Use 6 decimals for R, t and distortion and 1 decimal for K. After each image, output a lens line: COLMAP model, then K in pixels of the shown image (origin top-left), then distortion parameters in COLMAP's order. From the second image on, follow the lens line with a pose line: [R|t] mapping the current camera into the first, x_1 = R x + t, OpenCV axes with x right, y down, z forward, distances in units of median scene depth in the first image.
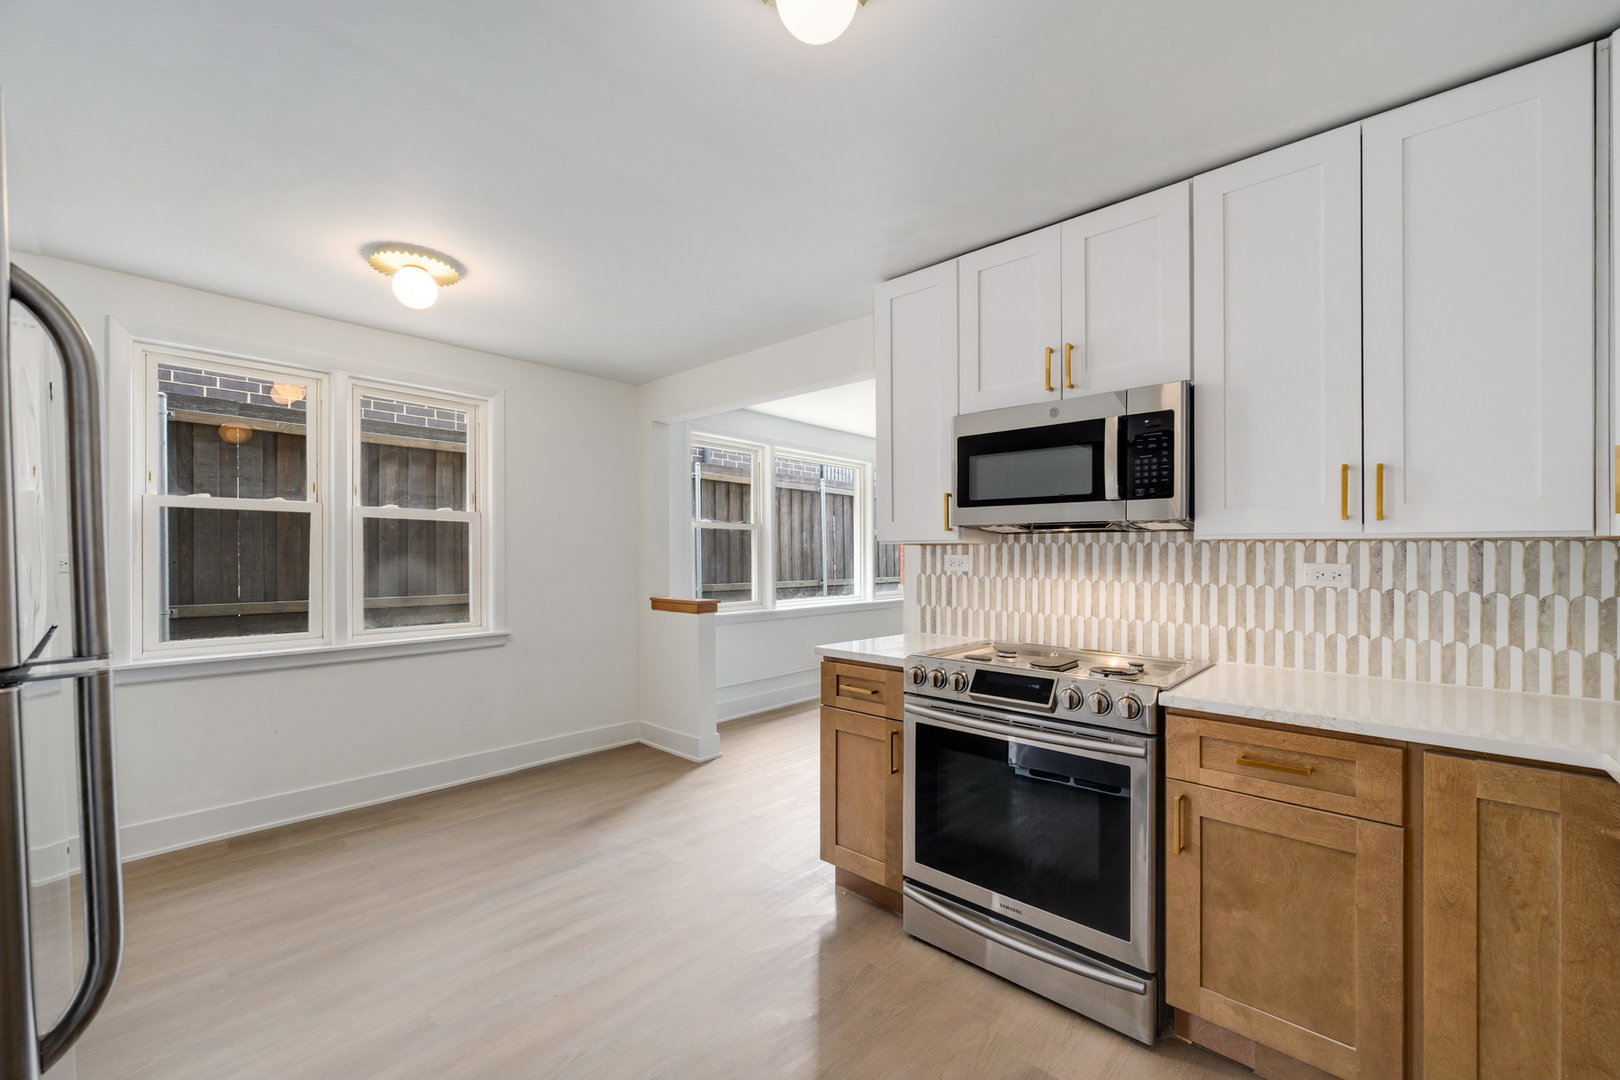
lens RADIAL K [[655.5, 0, 797.1], [0, 655.5, 553.7], [0, 0, 1]] dist [-0.000789, 0.000413]
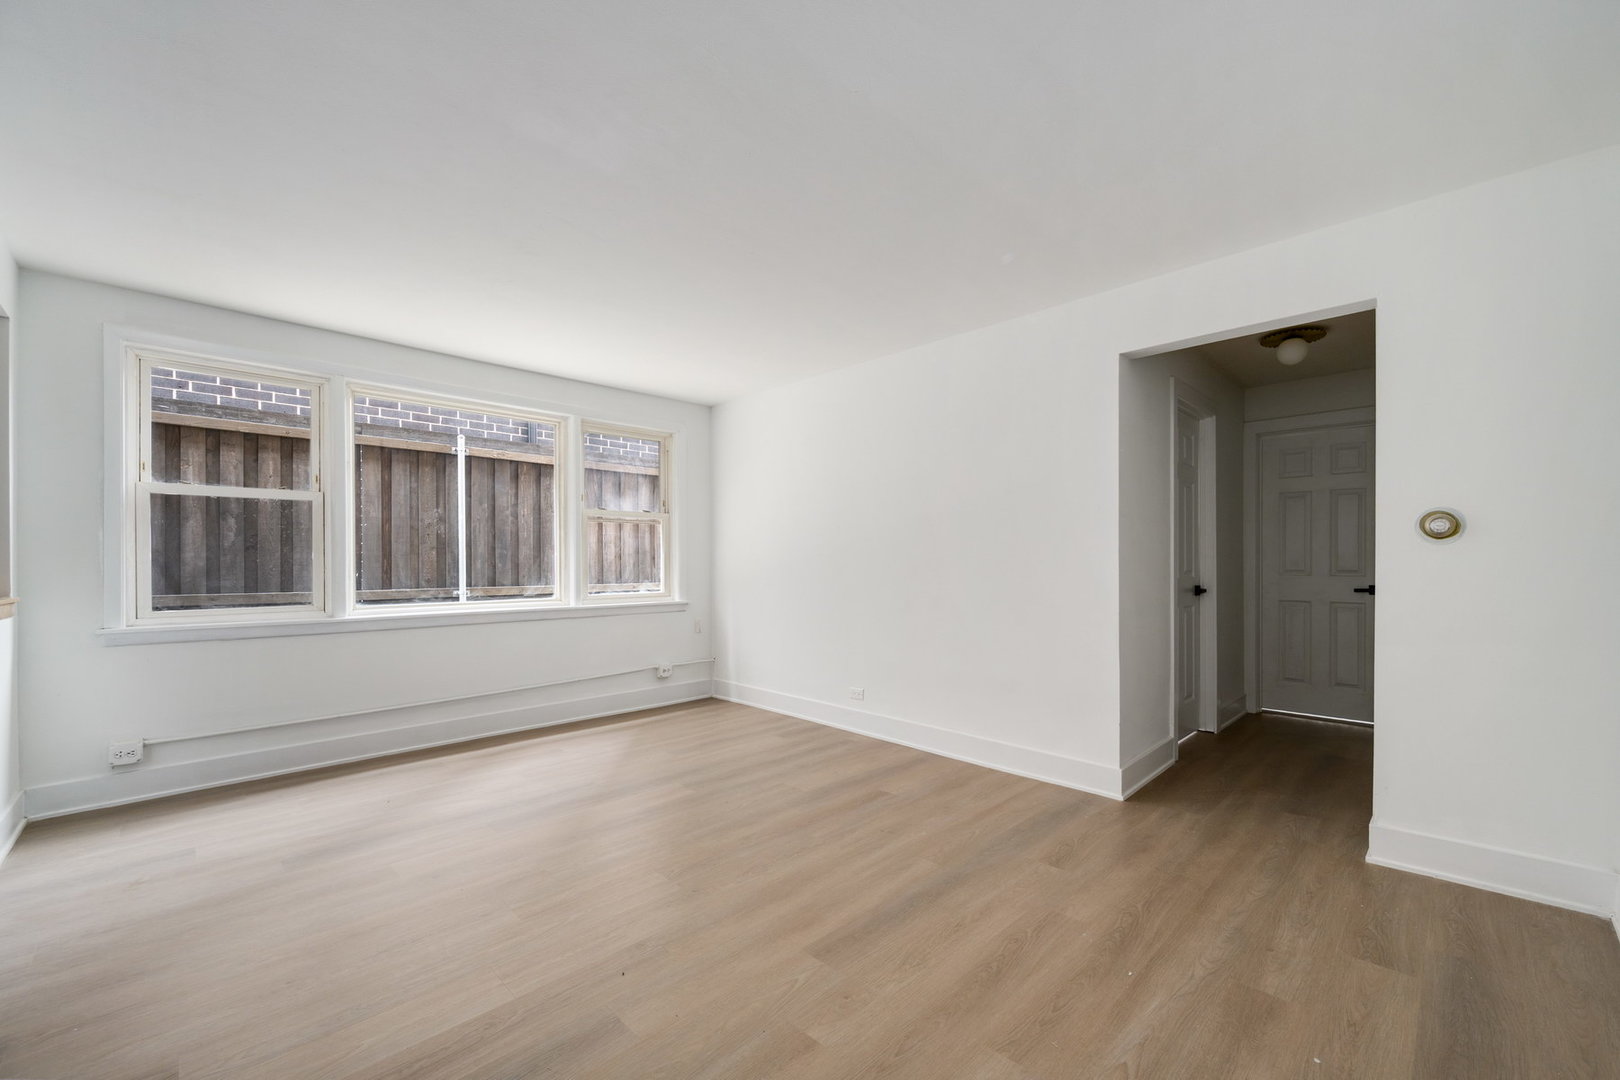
lens RADIAL K [[648.1, 0, 827.4], [0, 648.1, 571.0], [0, 0, 1]] dist [0.004641, -0.000115]
pose [[0.999934, -0.000735, -0.011504, 0.916135], [0.000927, 0.999860, 0.016690, 0.043792], [0.011490, -0.016700, 0.999795, 0.621414]]
